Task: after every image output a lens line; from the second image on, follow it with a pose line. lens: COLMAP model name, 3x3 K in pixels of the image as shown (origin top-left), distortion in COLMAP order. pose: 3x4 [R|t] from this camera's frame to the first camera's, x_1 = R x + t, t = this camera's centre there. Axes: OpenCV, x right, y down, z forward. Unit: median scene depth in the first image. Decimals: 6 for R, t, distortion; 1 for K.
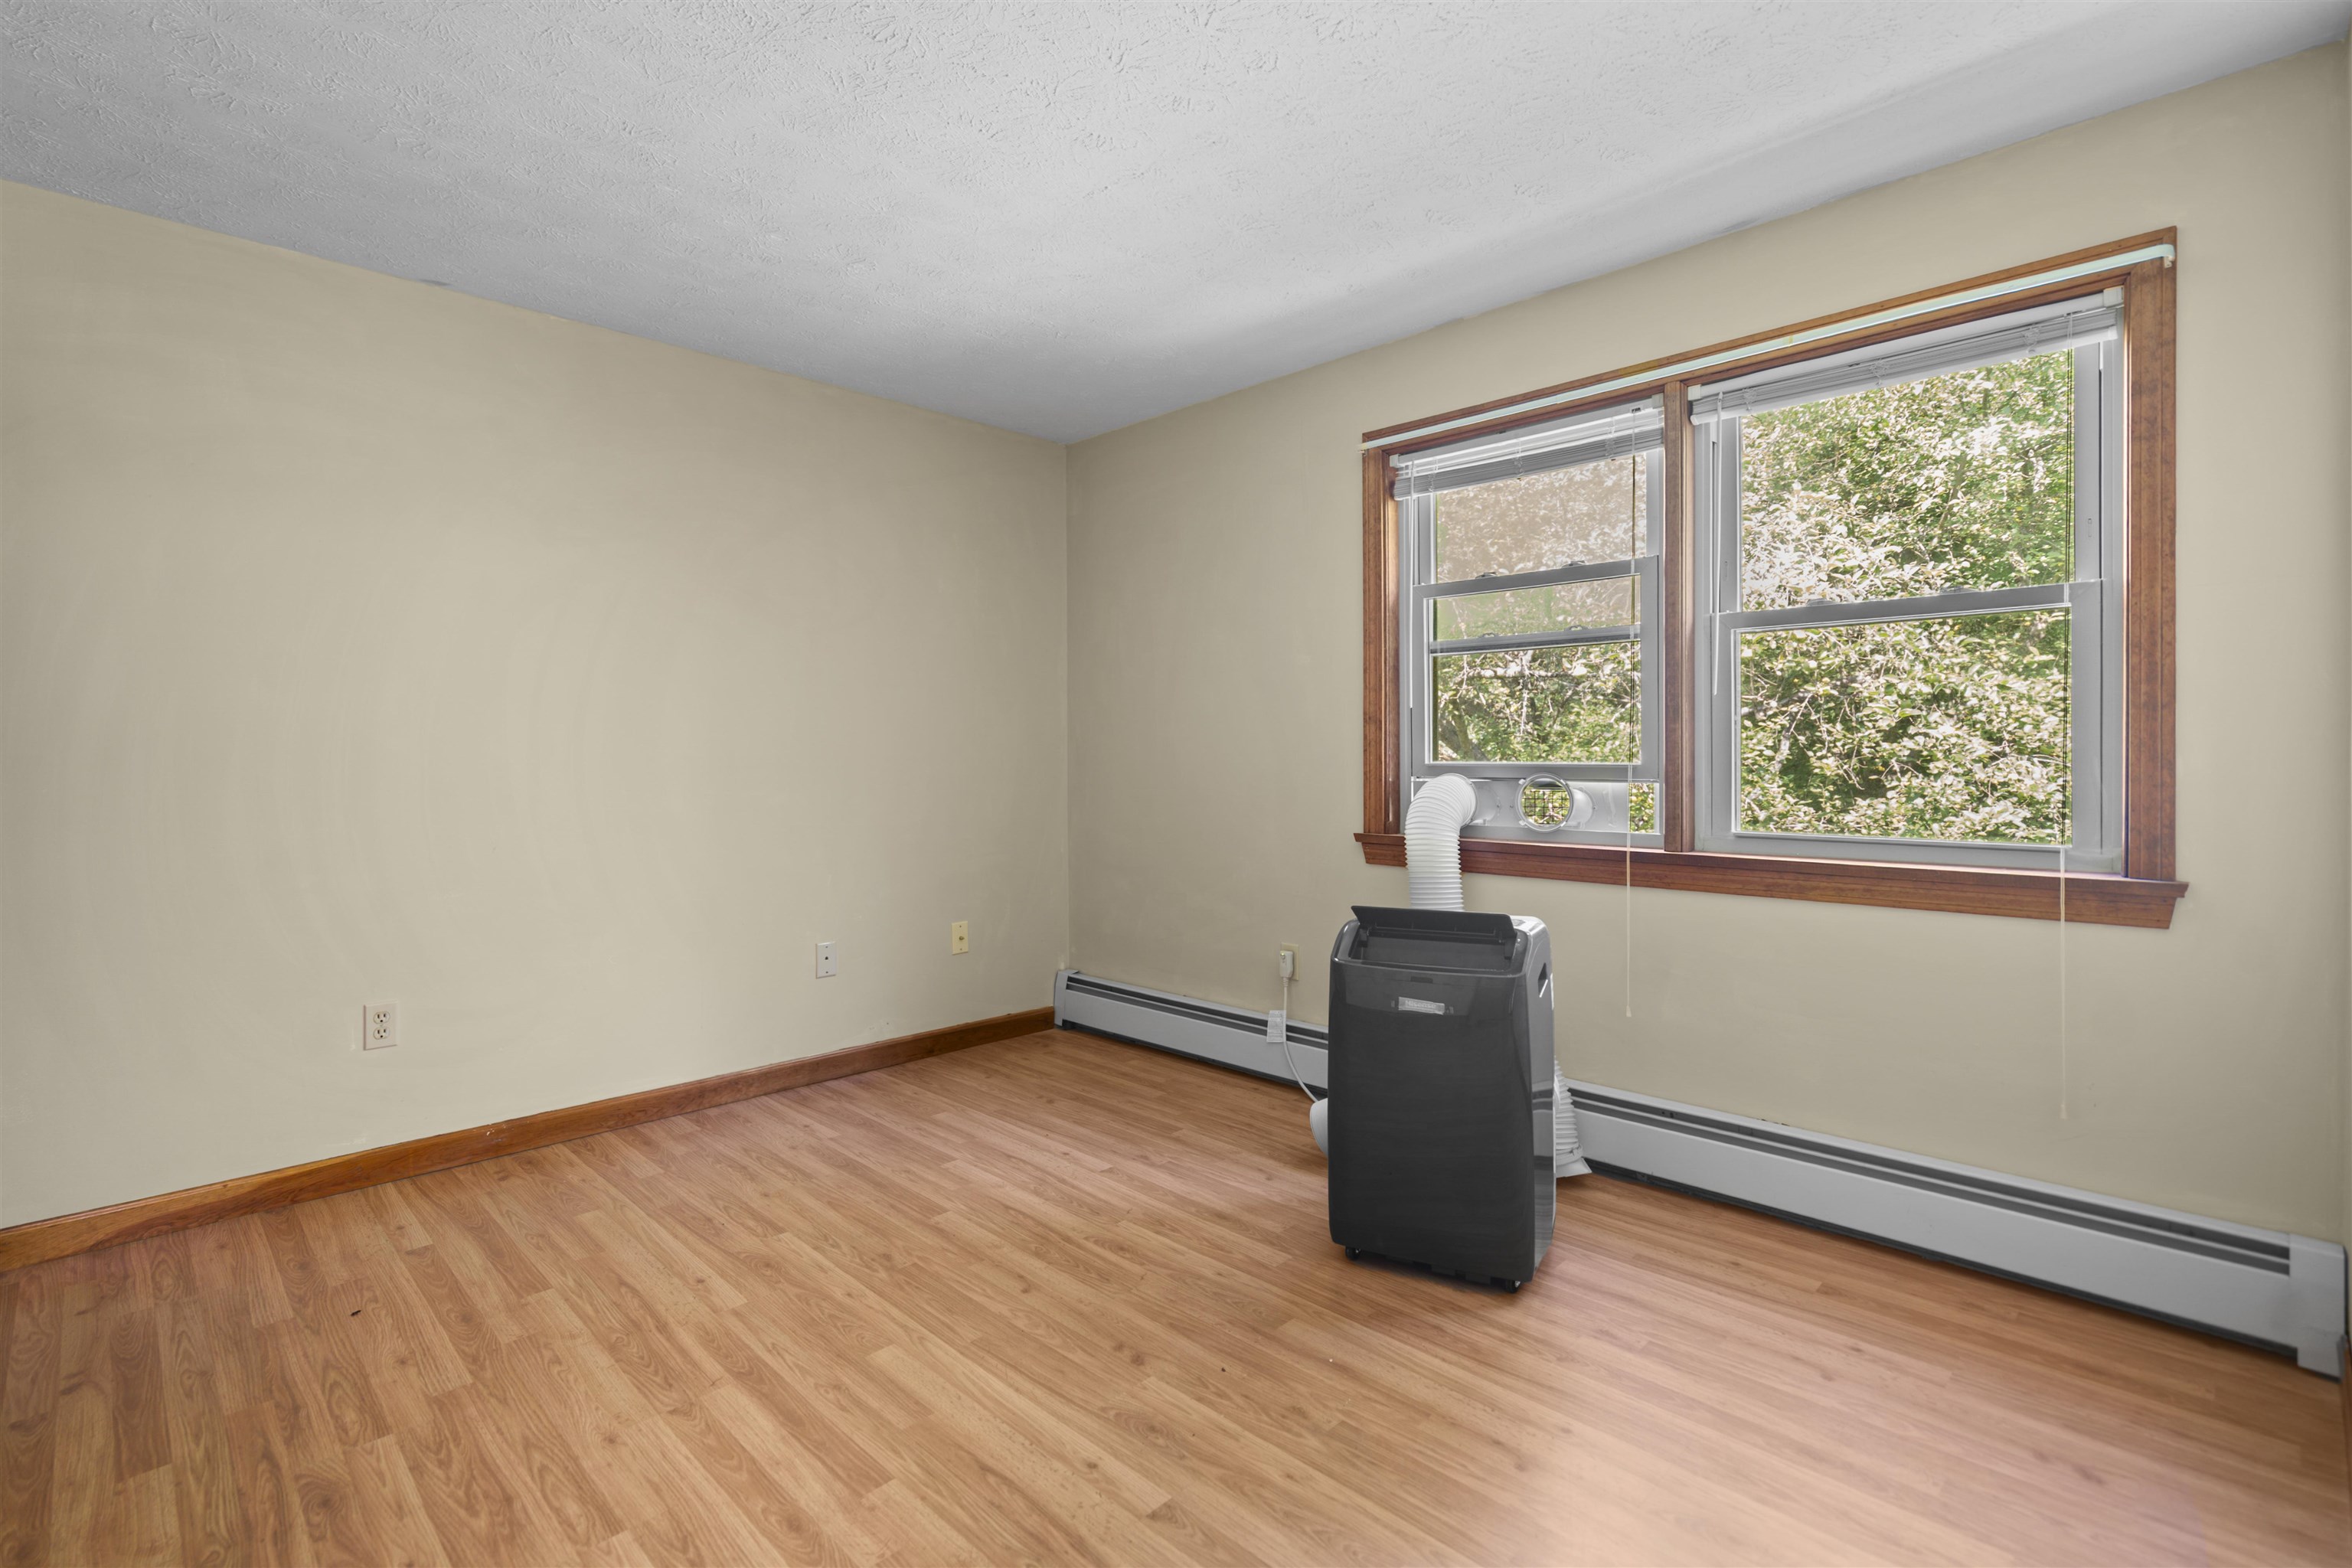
lens RADIAL K [[1073.6, 0, 1149.8], [0, 1073.6, 752.1], [0, 0, 1]] dist [-0.003172, -0.000256]
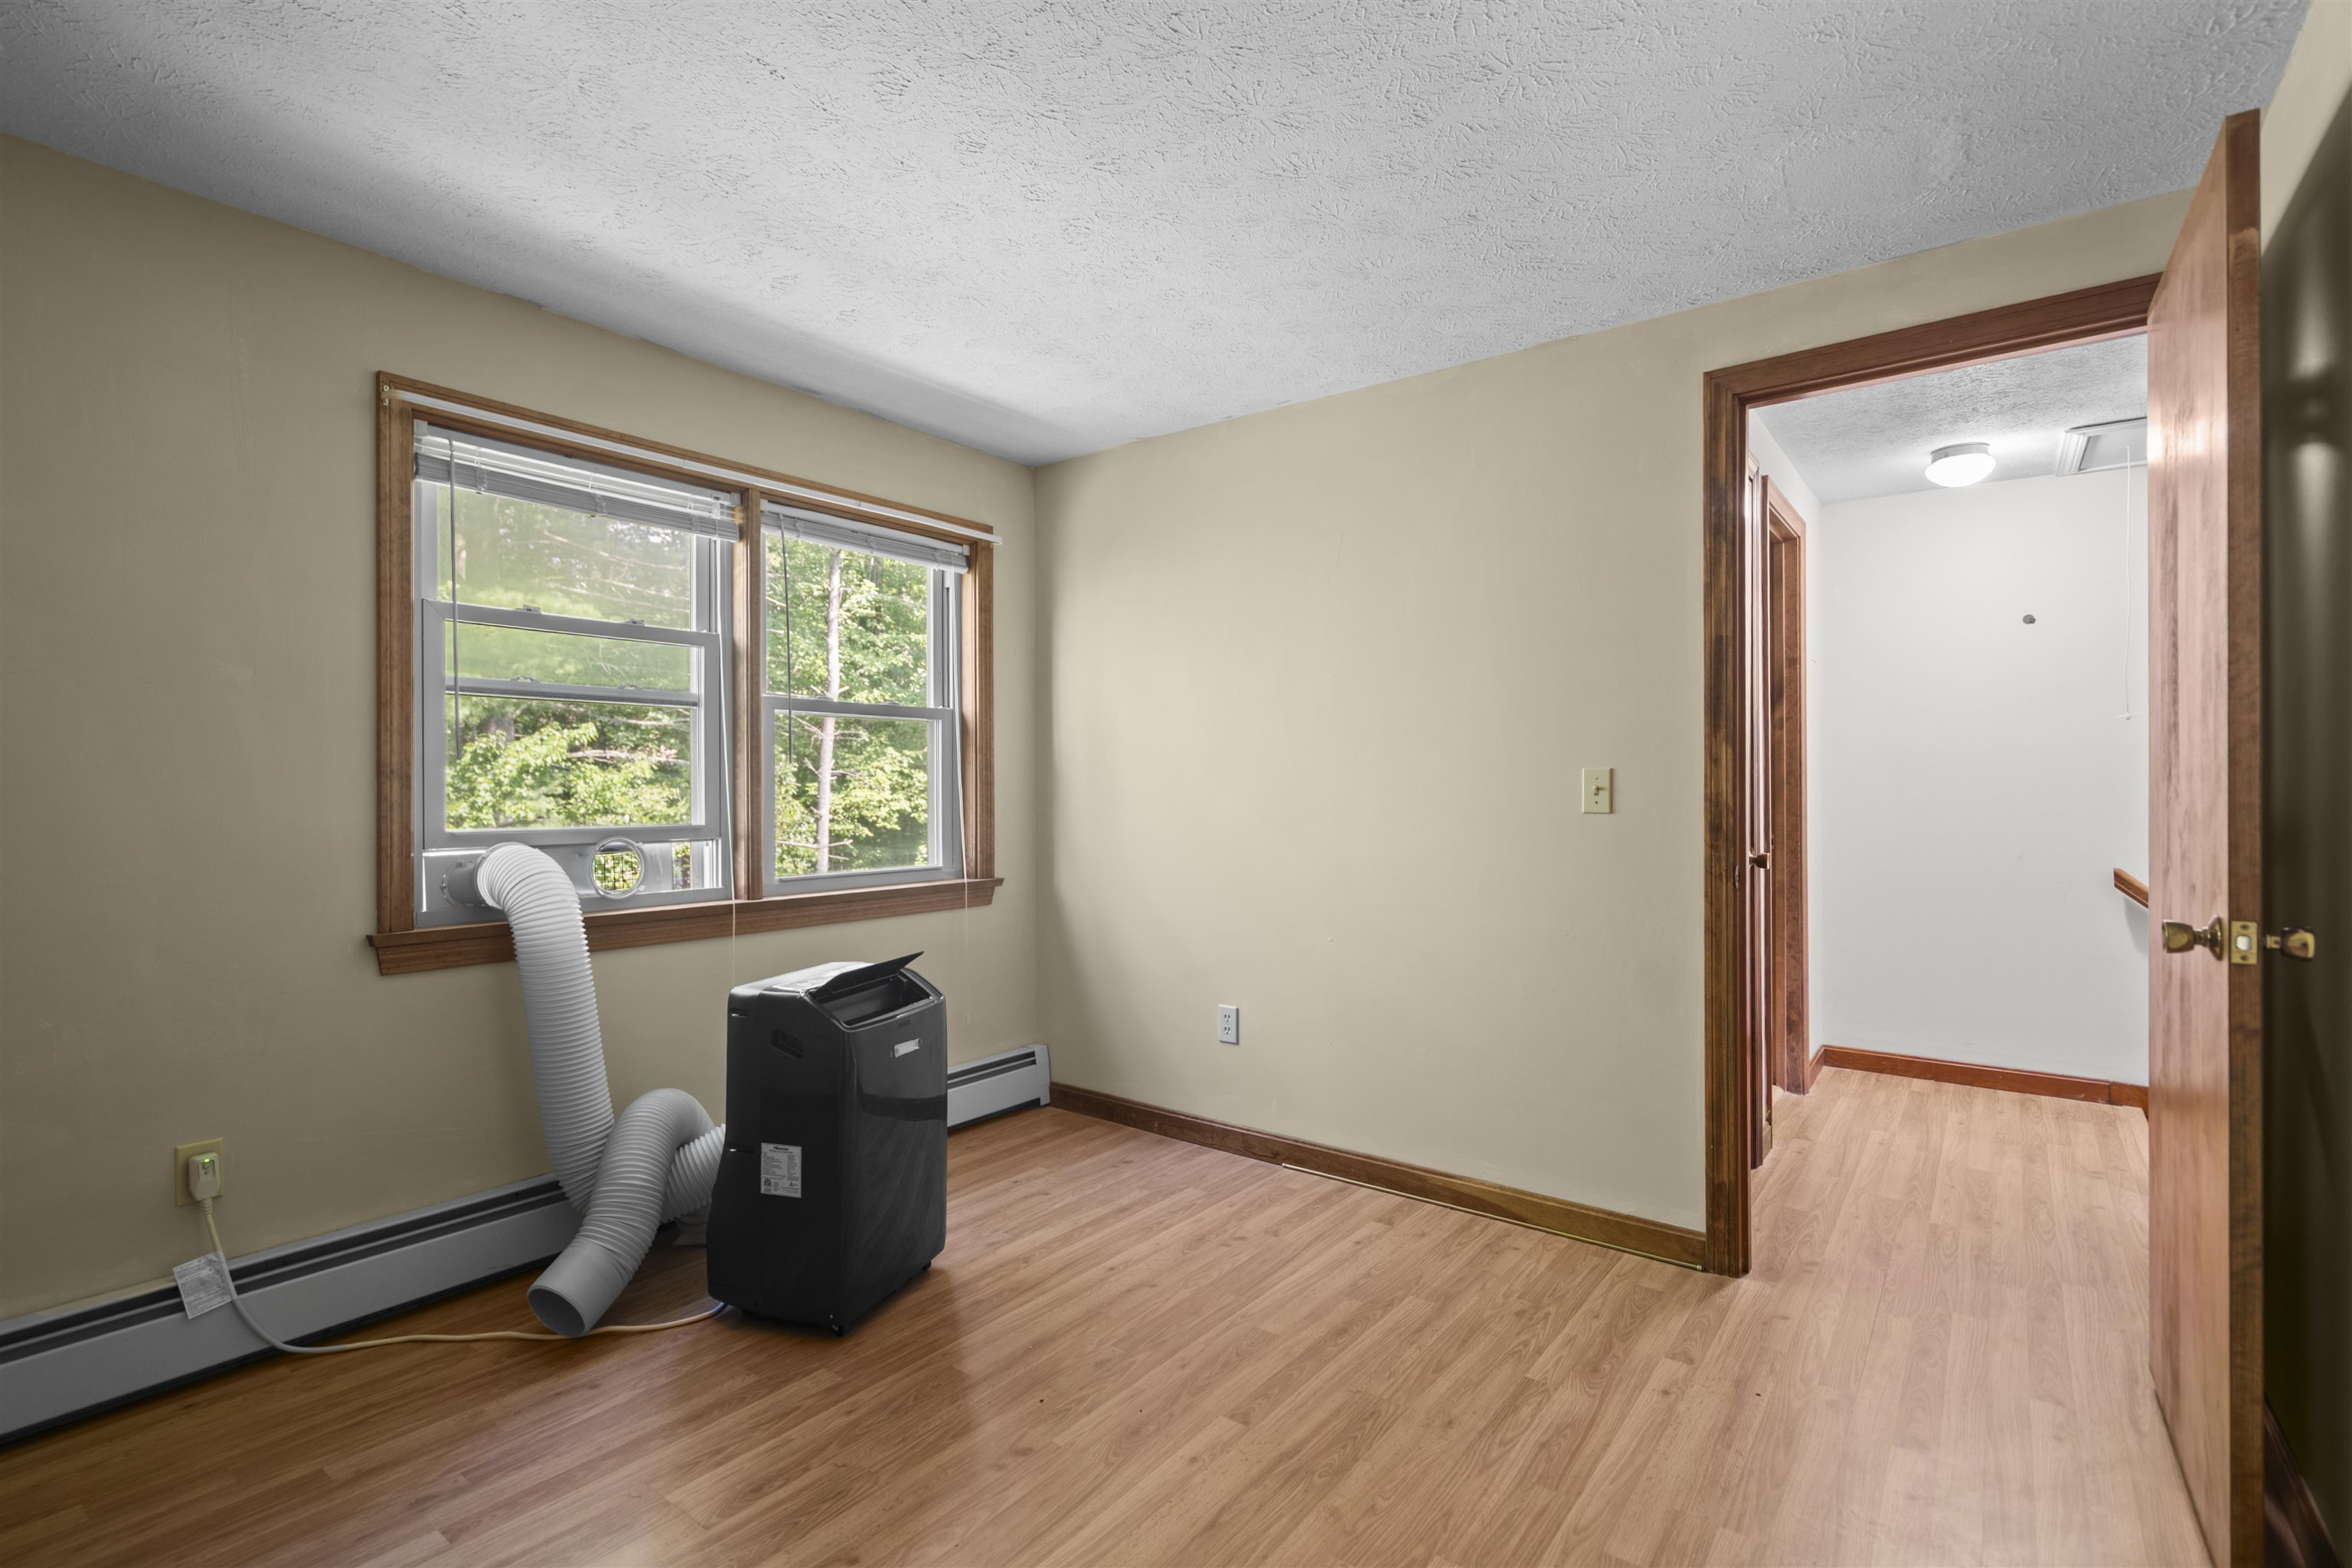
lens RADIAL K [[1073.6, 0, 1173.4], [0, 1073.6, 791.7], [0, 0, 1]] dist [-0.003172, -0.000256]
pose [[-0.134548, 0.004837, 0.990895, -0.931427], [0.006746, 0.999969, -0.003965, -0.019581], [-0.990884, 0.006151, -0.134577, 0.937846]]
